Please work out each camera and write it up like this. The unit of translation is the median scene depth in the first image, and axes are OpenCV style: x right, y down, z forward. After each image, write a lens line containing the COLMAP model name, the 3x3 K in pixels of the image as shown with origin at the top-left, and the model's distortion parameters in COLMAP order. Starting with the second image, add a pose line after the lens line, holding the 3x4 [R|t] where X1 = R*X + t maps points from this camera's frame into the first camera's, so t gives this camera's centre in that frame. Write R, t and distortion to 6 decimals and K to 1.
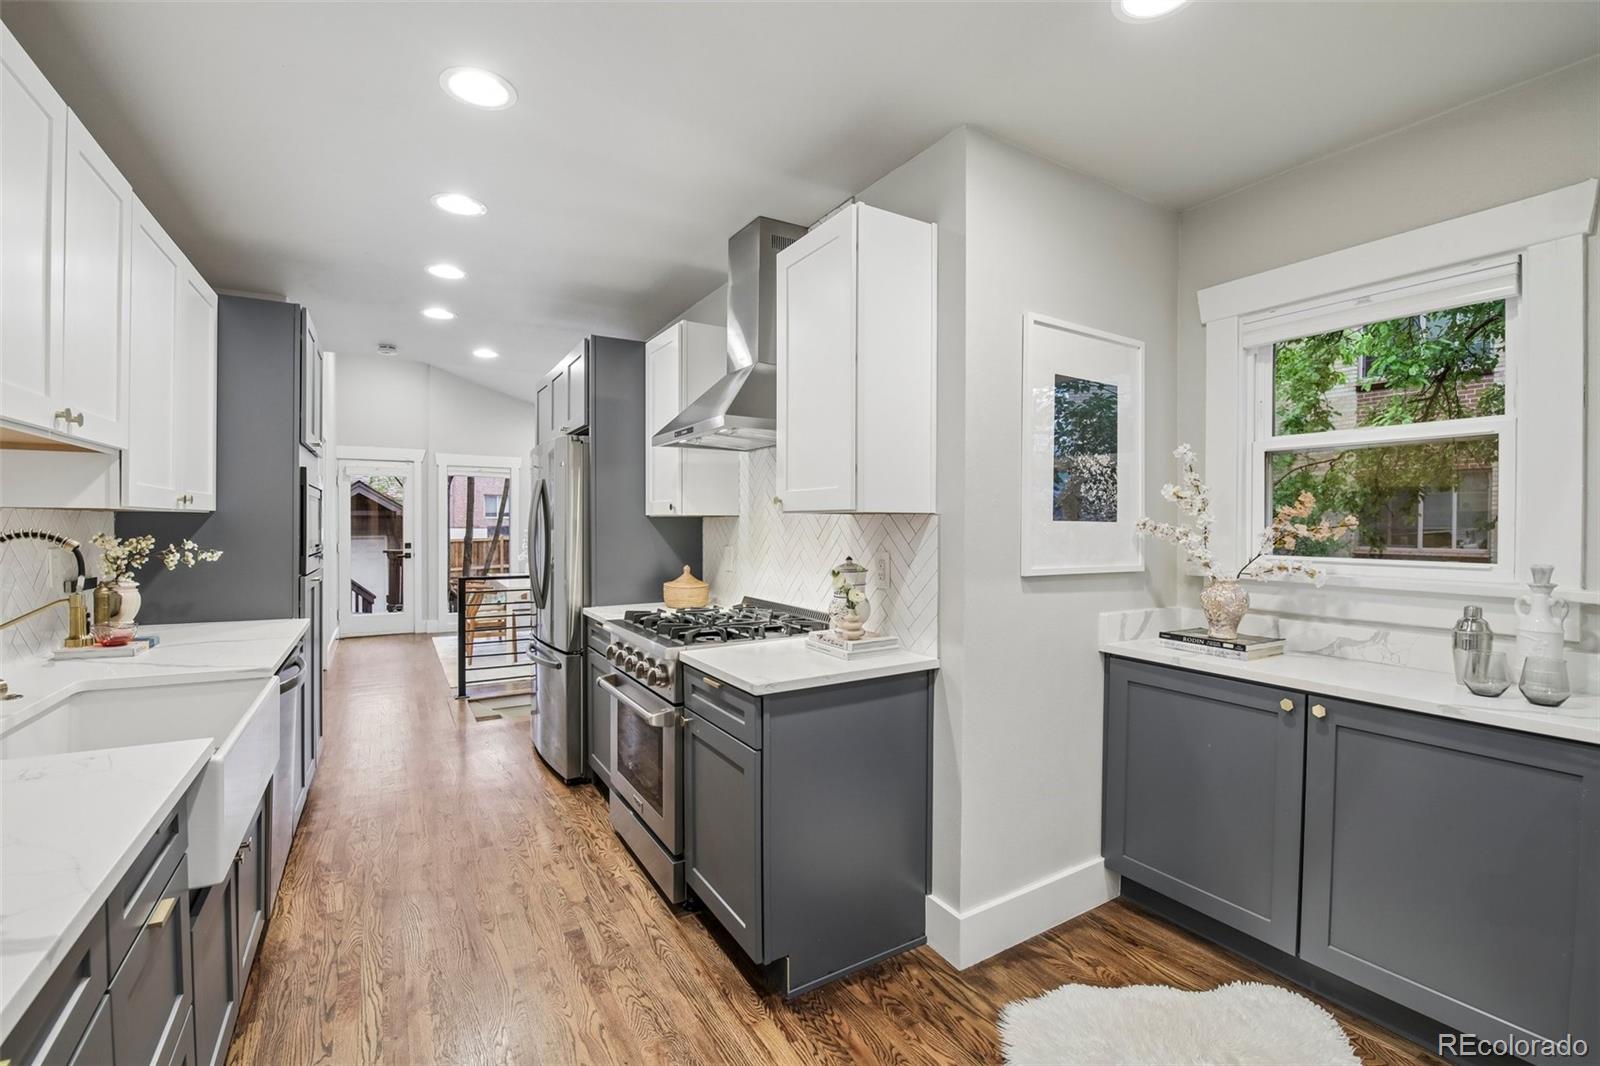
lens RADIAL K [[691.7, 0, 785.6], [0, 691.7, 531.7], [0, 0, 1]] dist [-0.002194, -0.009316]
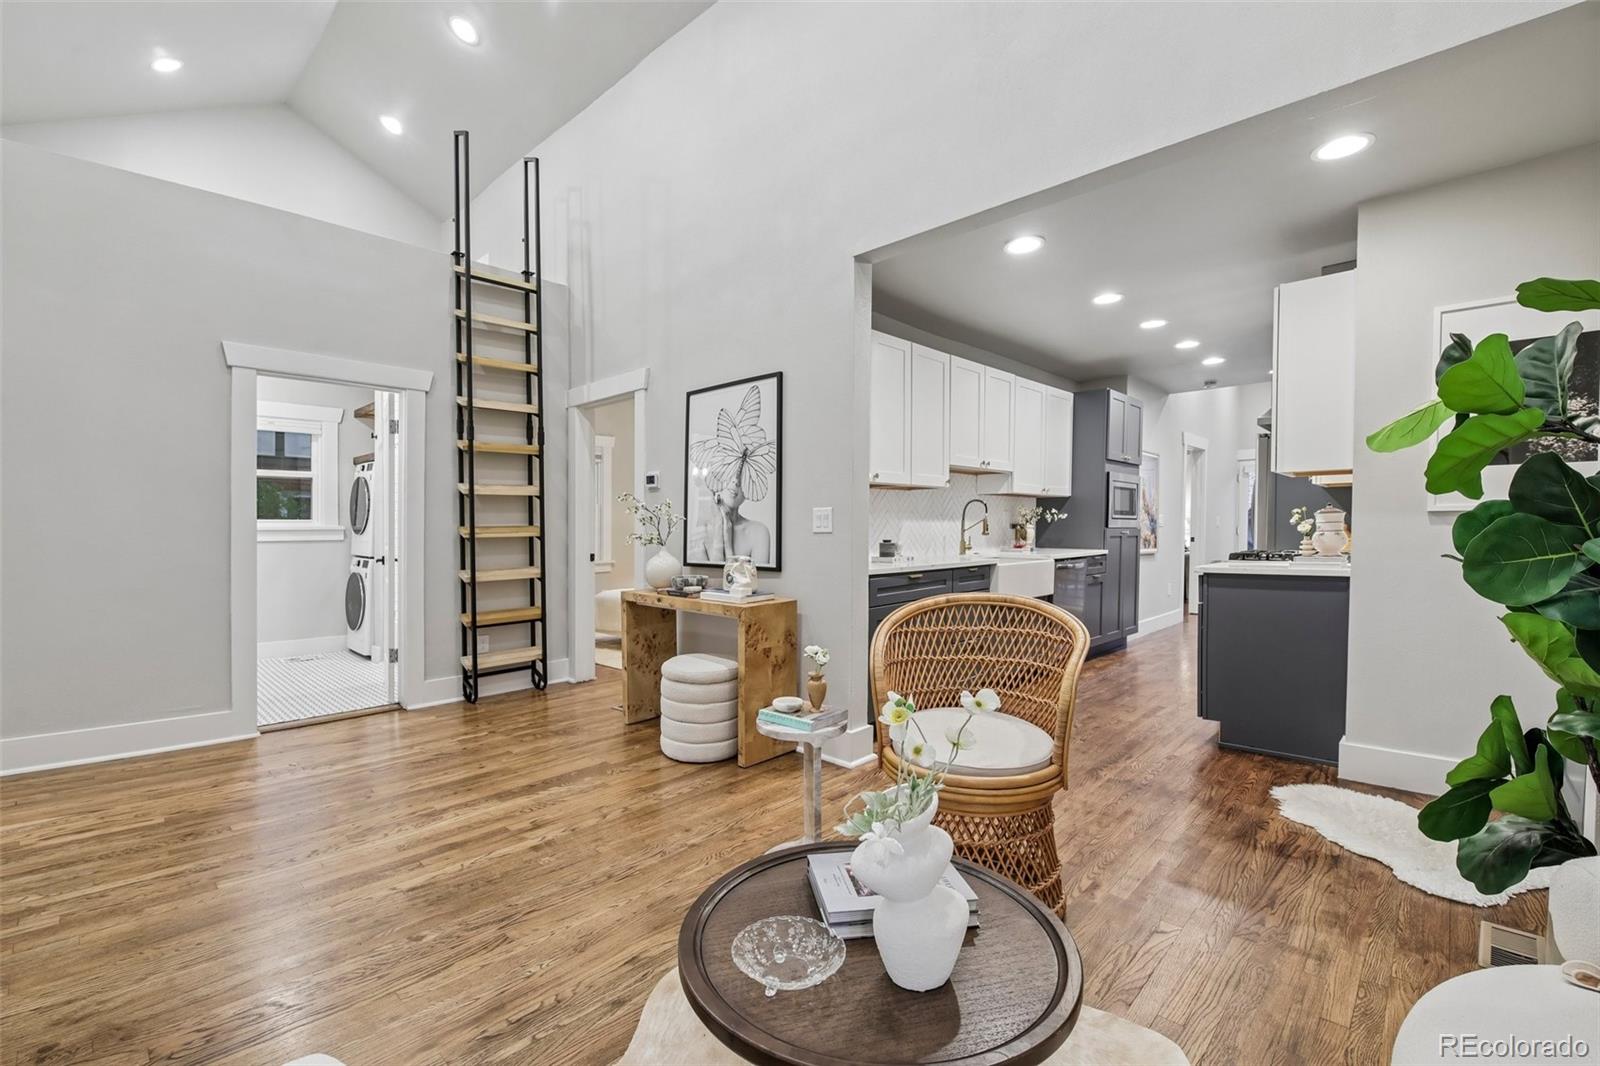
lens RADIAL K [[691.7, 0, 797.6], [0, 691.7, 527.4], [0, 0, 1]] dist [-0.002194, -0.009316]
pose [[0.276805, -0.000334, -0.960926, 1.113084], [-0.009516, 0.999950, -0.003088, 0.092183], [0.960879, 0.009999, 0.276788, -0.450352]]
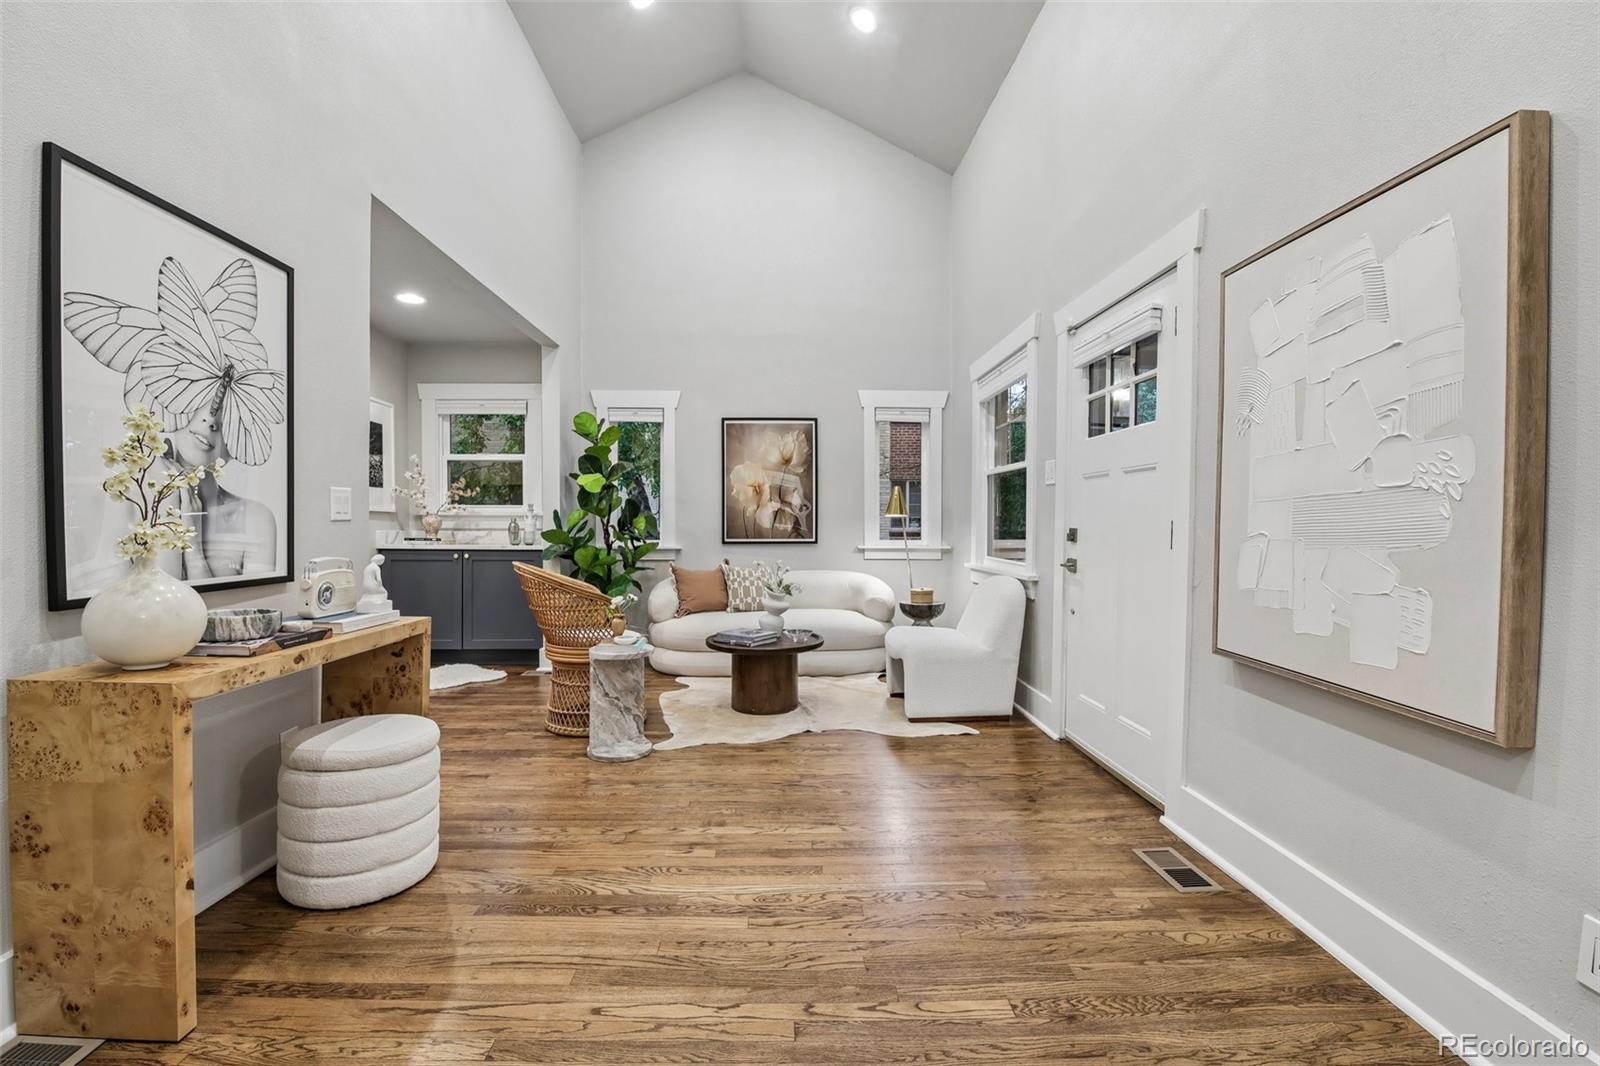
lens RADIAL K [[691.7, 0, 797.0], [0, 691.7, 523.3], [0, 0, 1]] dist [-0.002194, -0.009316]
pose [[0.480747, -0.003170, 0.876854, -0.758098], [0.012288, 0.999920, -0.003122, 0.114591], [-0.876773, 0.012275, 0.480747, -1.116795]]
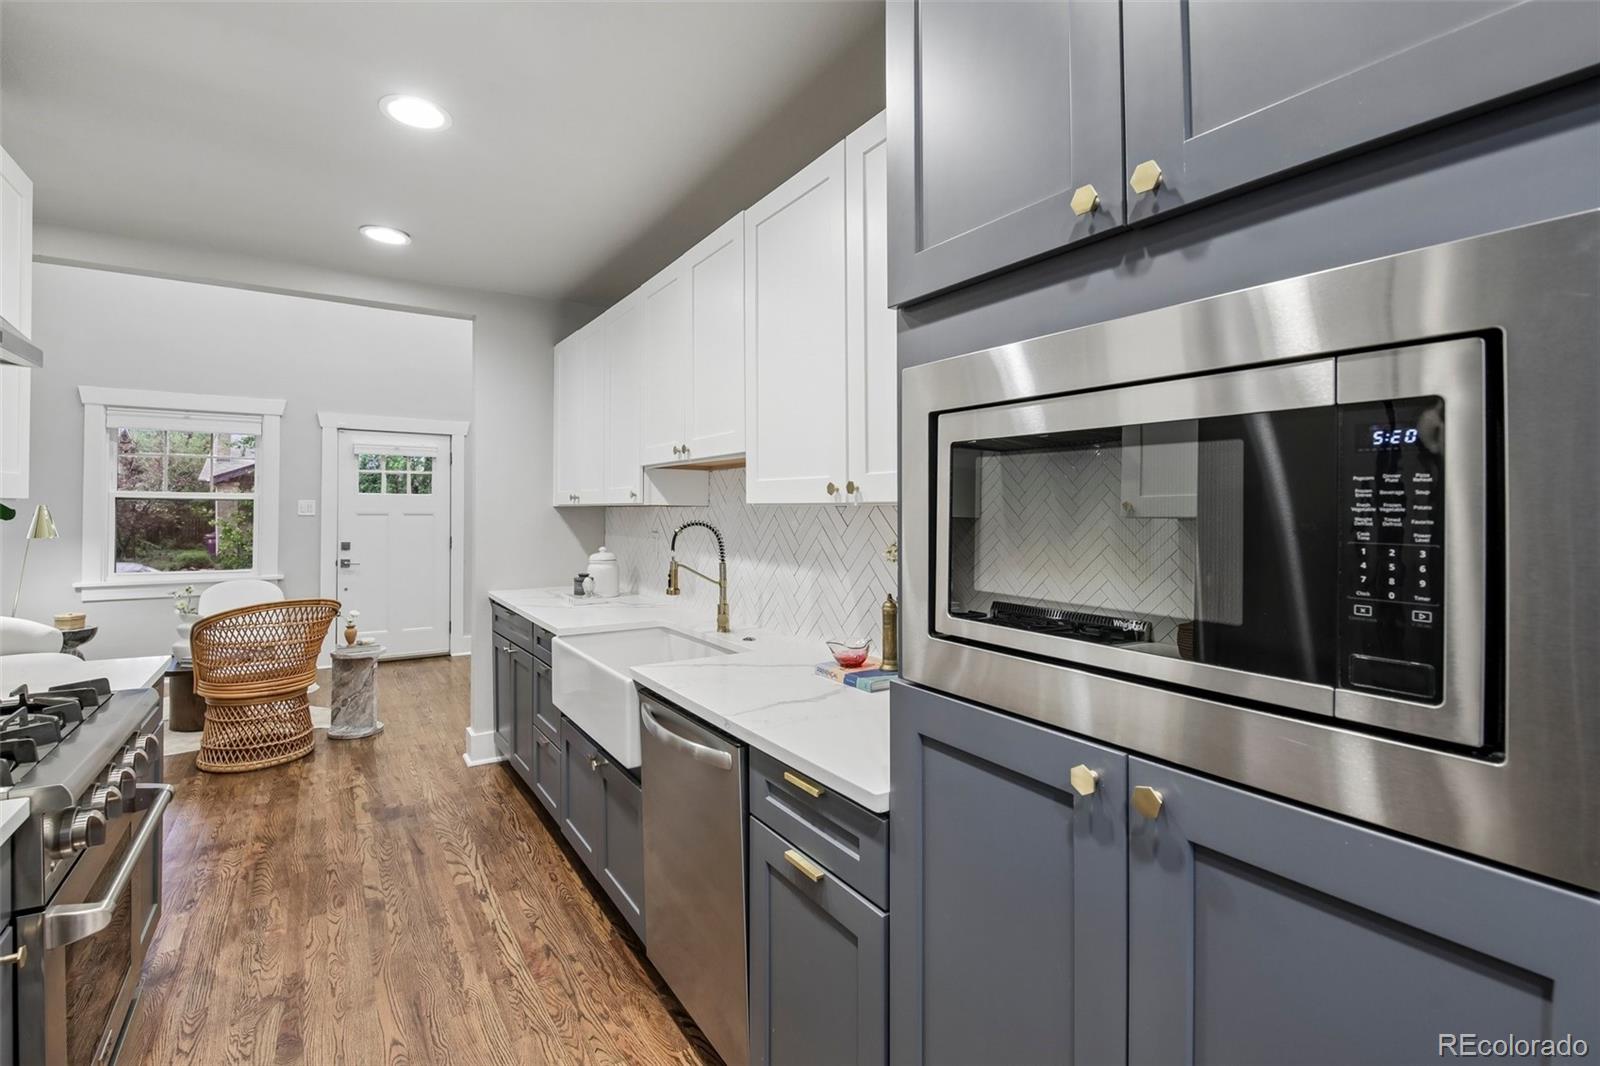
lens RADIAL K [[745.6, 0, 789.1], [0, 745.6, 509.3], [0, 0, 1]] dist [-0.013483, -0.007057]
pose [[-0.999417, -0.007620, -0.033286, -0.752832], [-0.008079, 0.999874, 0.013663, -0.033216], [0.033178, 0.013924, -0.999352, 1.644914]]
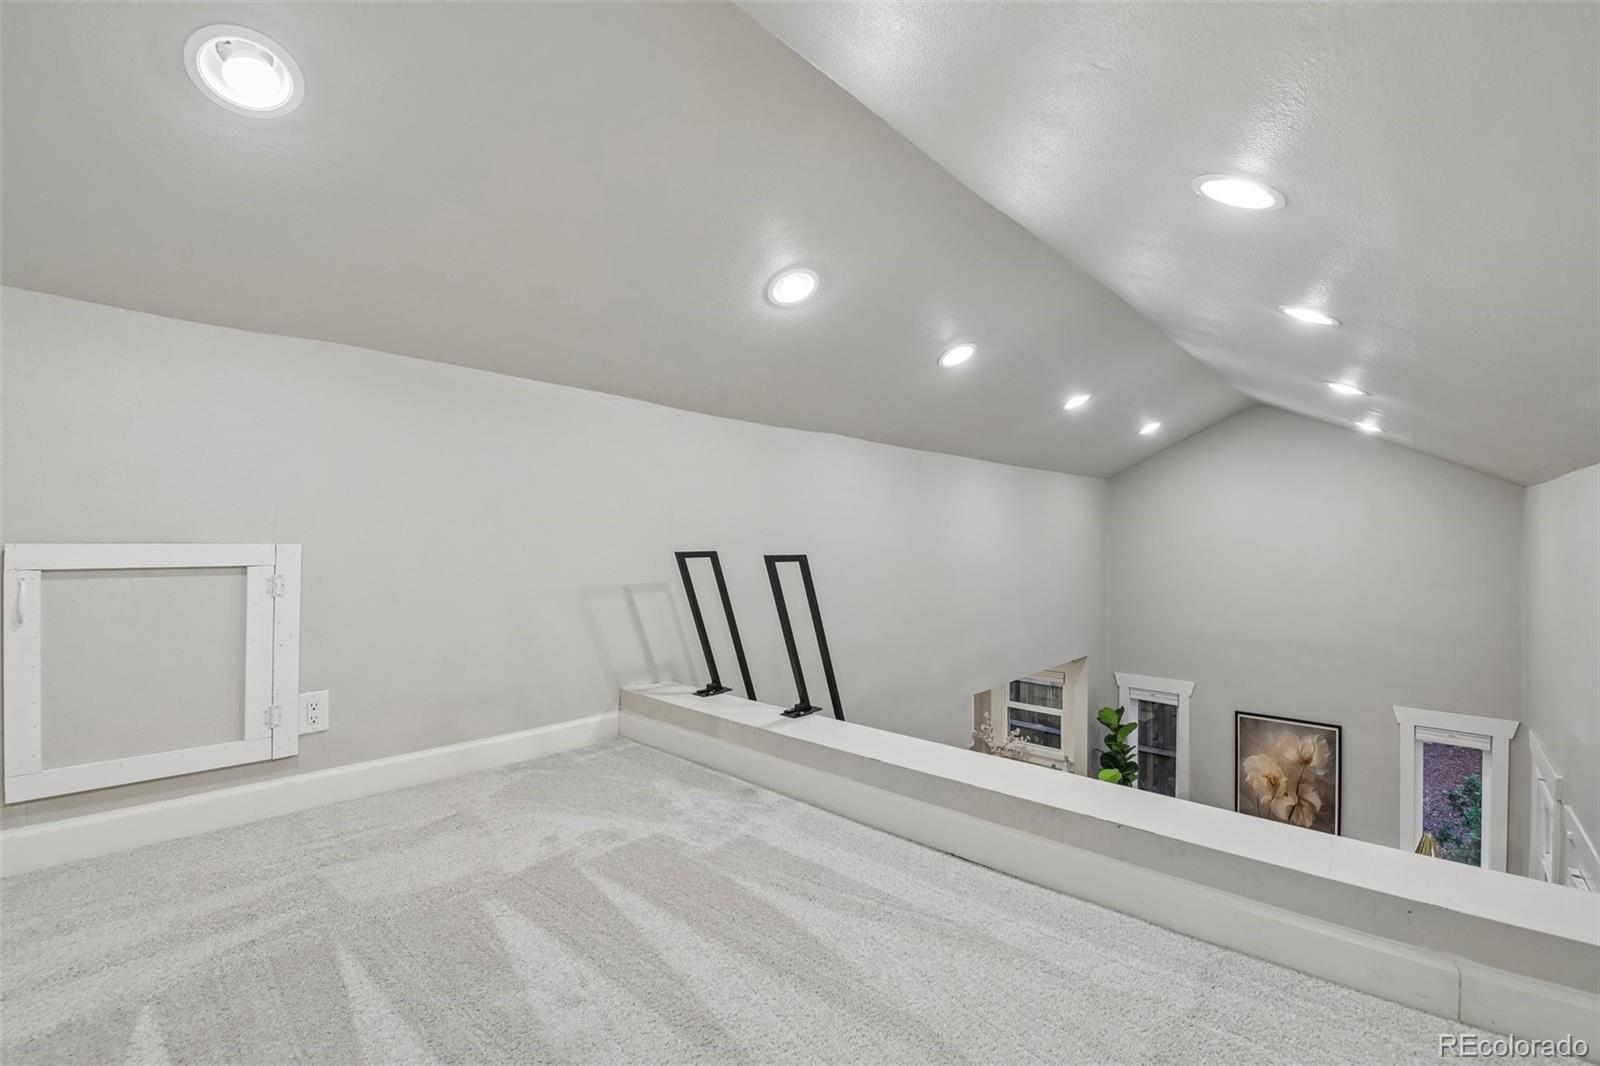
lens RADIAL K [[691.7, 0, 790.0], [0, 691.7, 535.8], [0, 0, 1]] dist [-0.002194, -0.009316]
pose [[0.953917, 0.007056, 0.299987, -1.240287], [-0.001521, 0.999824, -0.018680, -0.847646], [-0.300066, 0.017363, 0.953760, -1.775847]]
